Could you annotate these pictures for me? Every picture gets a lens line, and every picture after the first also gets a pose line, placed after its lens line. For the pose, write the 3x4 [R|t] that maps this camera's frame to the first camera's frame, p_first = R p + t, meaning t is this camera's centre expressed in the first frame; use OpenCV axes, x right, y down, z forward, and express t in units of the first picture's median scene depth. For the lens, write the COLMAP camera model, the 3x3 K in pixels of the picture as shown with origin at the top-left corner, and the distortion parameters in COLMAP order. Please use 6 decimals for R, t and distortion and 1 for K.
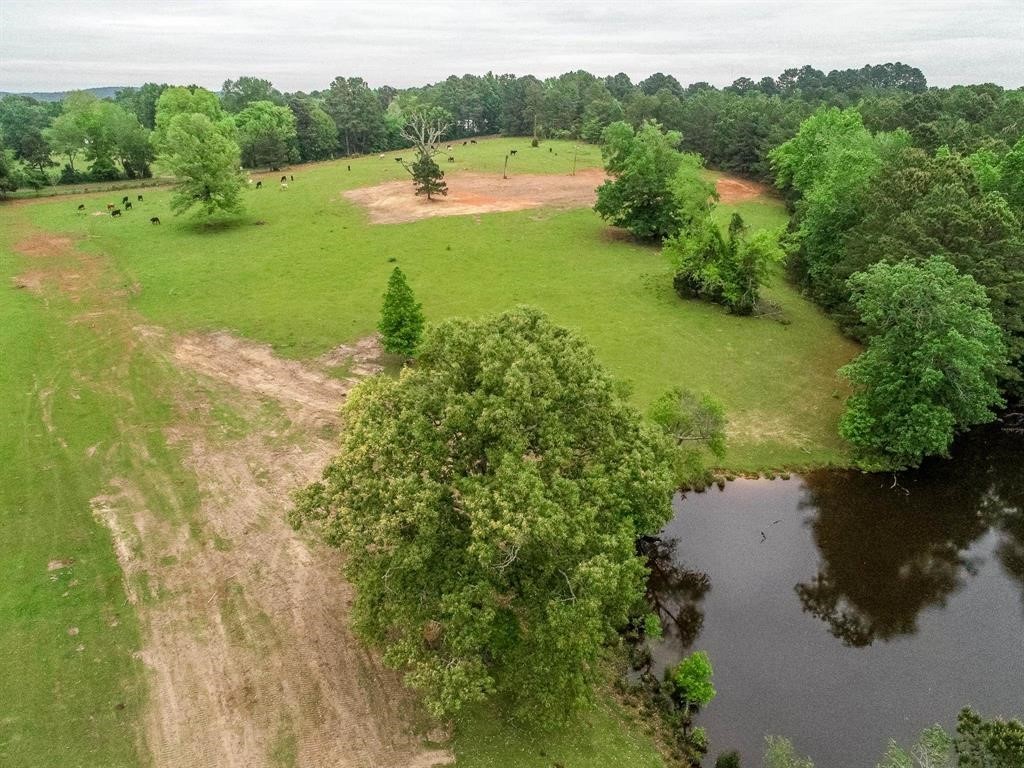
lens RADIAL K [[766.0, 0, 512.0], [0, 766.0, 384.0], [0, 0, 1]] dist [-0.002520, -0.004780]
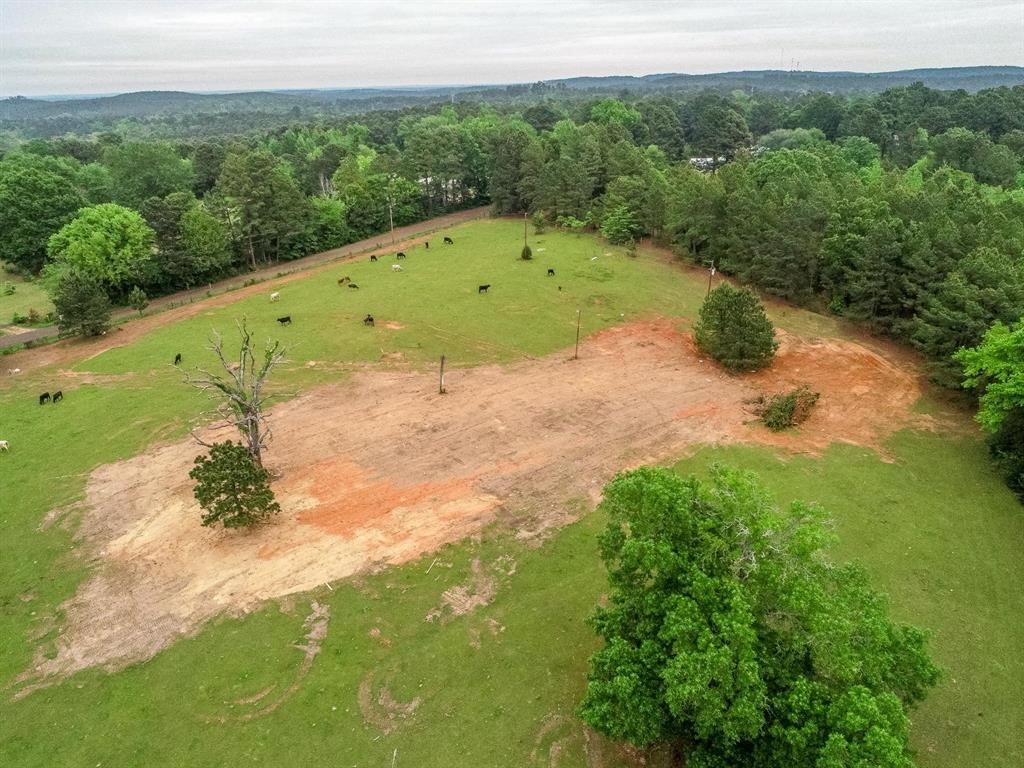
lens RADIAL K [[766.0, 0, 512.0], [0, 766.0, 384.0], [0, 0, 1]] dist [-0.002520, -0.004780]
pose [[0.998164, -0.012948, -0.059173, 0.057740], [0.013977, 0.999758, 0.017006, -0.229501], [0.058938, -0.017801, 0.998103, 0.379012]]
